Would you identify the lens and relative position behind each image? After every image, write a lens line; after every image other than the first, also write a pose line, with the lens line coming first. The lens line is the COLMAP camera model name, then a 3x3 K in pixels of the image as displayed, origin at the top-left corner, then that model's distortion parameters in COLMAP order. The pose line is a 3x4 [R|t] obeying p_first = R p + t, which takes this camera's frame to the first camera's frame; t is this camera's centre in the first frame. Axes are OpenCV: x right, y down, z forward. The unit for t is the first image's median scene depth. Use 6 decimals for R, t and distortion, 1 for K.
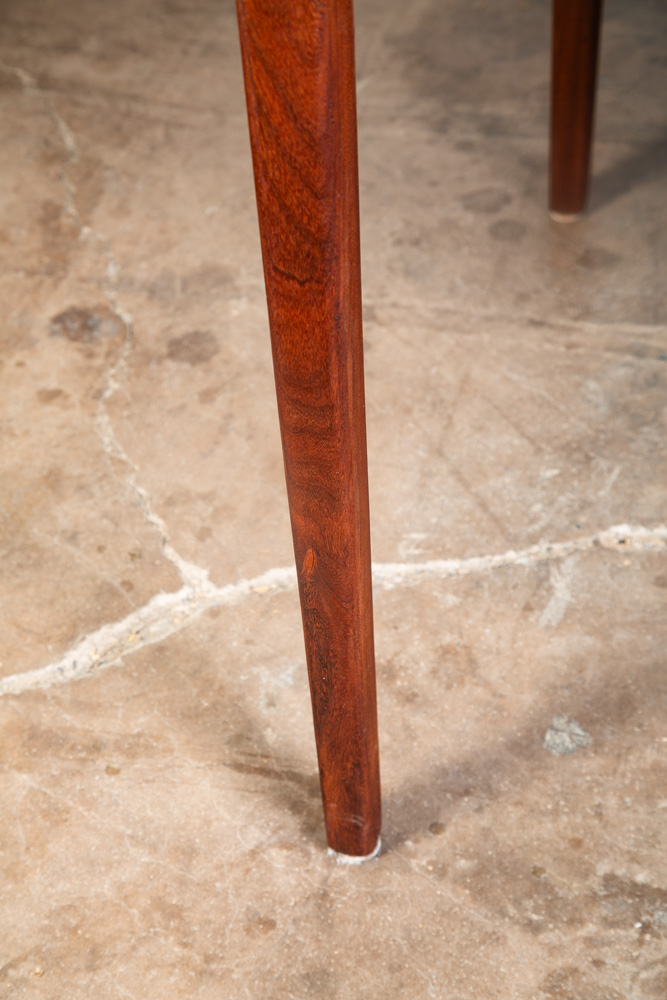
lens RADIAL K [[2029.7, 0, 321.1], [0, 2029.7, 518.5], [0, 0, 1]] dist [0.286726, 0.000000]
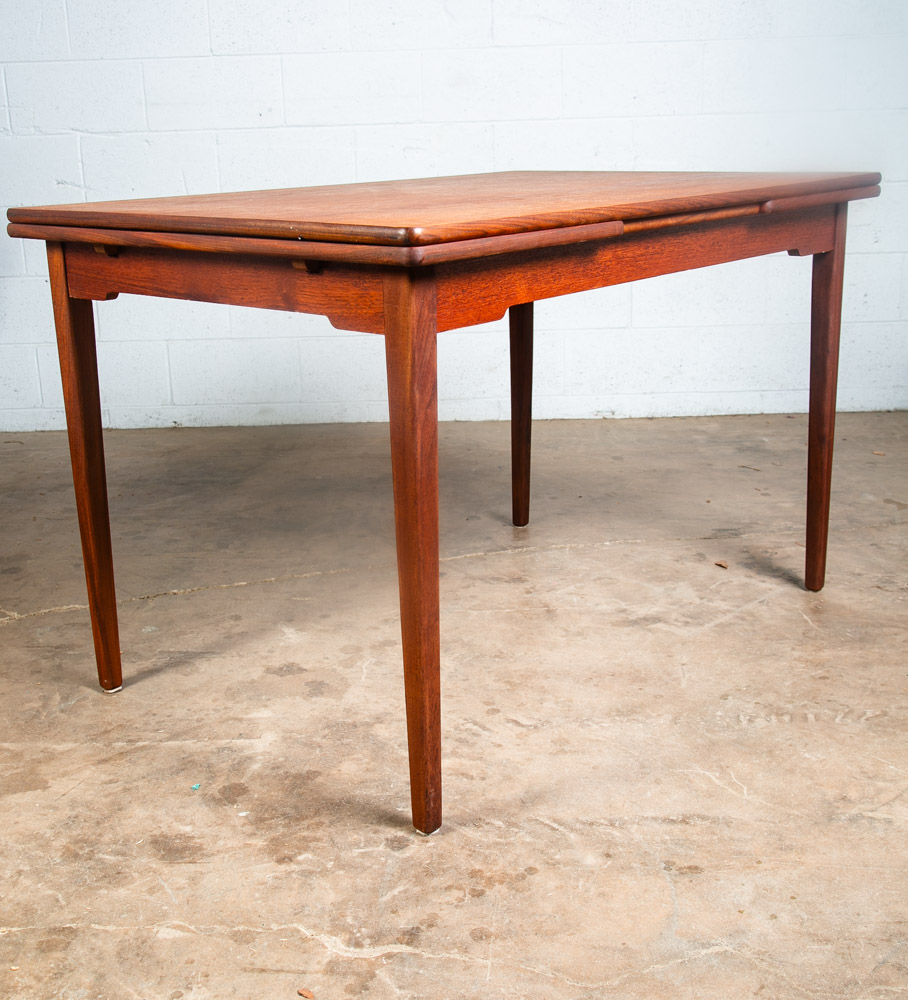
lens RADIAL K [[1320.2, 0, 449.9], [0, 1320.2, 512.2], [0, 0, 1]] dist [-0.016093, 0.000000]
pose [[0.965842, -0.035786, 0.256651, 0.053647], [0.144284, 0.896958, -0.417910, 0.715655], [-0.215249, 0.440665, 0.871482, -0.686611]]
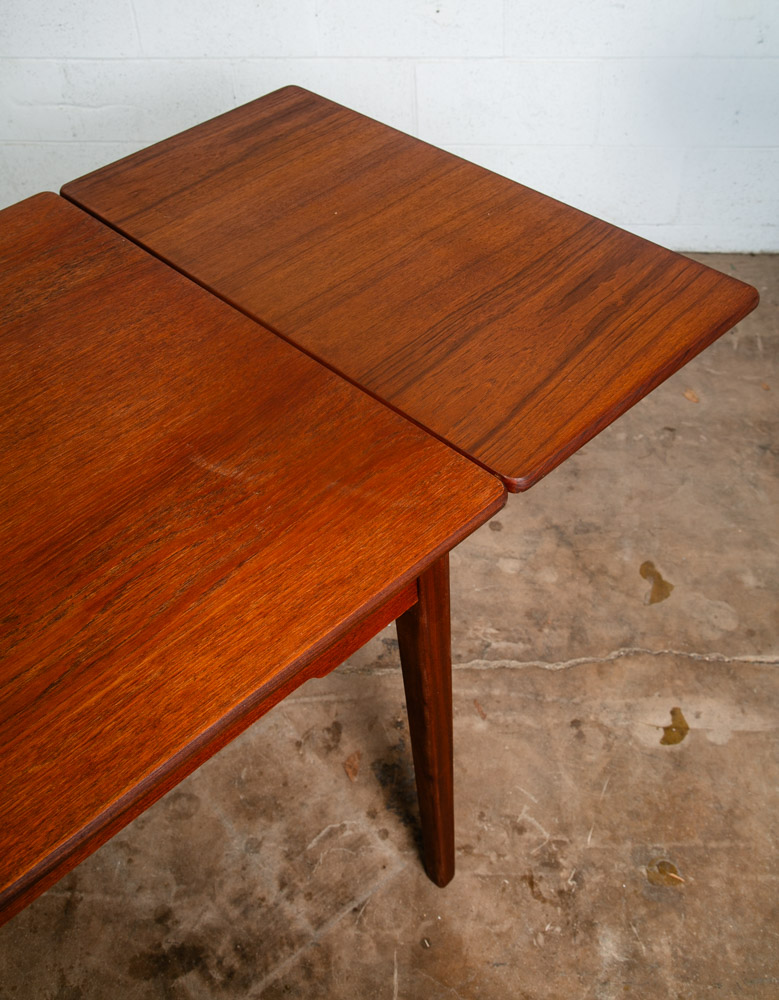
lens RADIAL K [[1122.6, 0, 392.3], [0, 1122.6, 430.8], [0, 0, 1]] dist [0.008869, 0.000000]
pose [[0.985525, -0.100533, 0.136504, 0.808071], [0.100616, 0.994905, 0.006307, -0.284081], [-0.136443, 0.007519, 0.990619, -0.294032]]
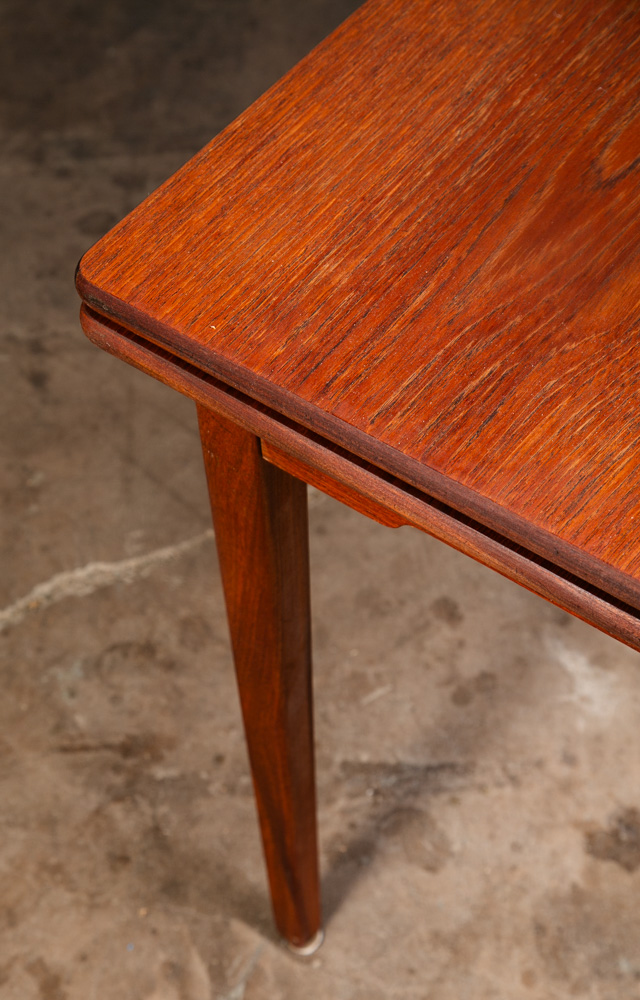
lens RADIAL K [[1932.5, 0, 275.7], [0, 1932.5, 555.0], [0, 0, 1]] dist [0.220289, 0.000000]
pose [[0.951652, -0.240458, 0.191148, -0.112888], [0.205078, 0.960630, 0.187437, -0.199674], [-0.228693, -0.139175, 0.963499, -0.245428]]
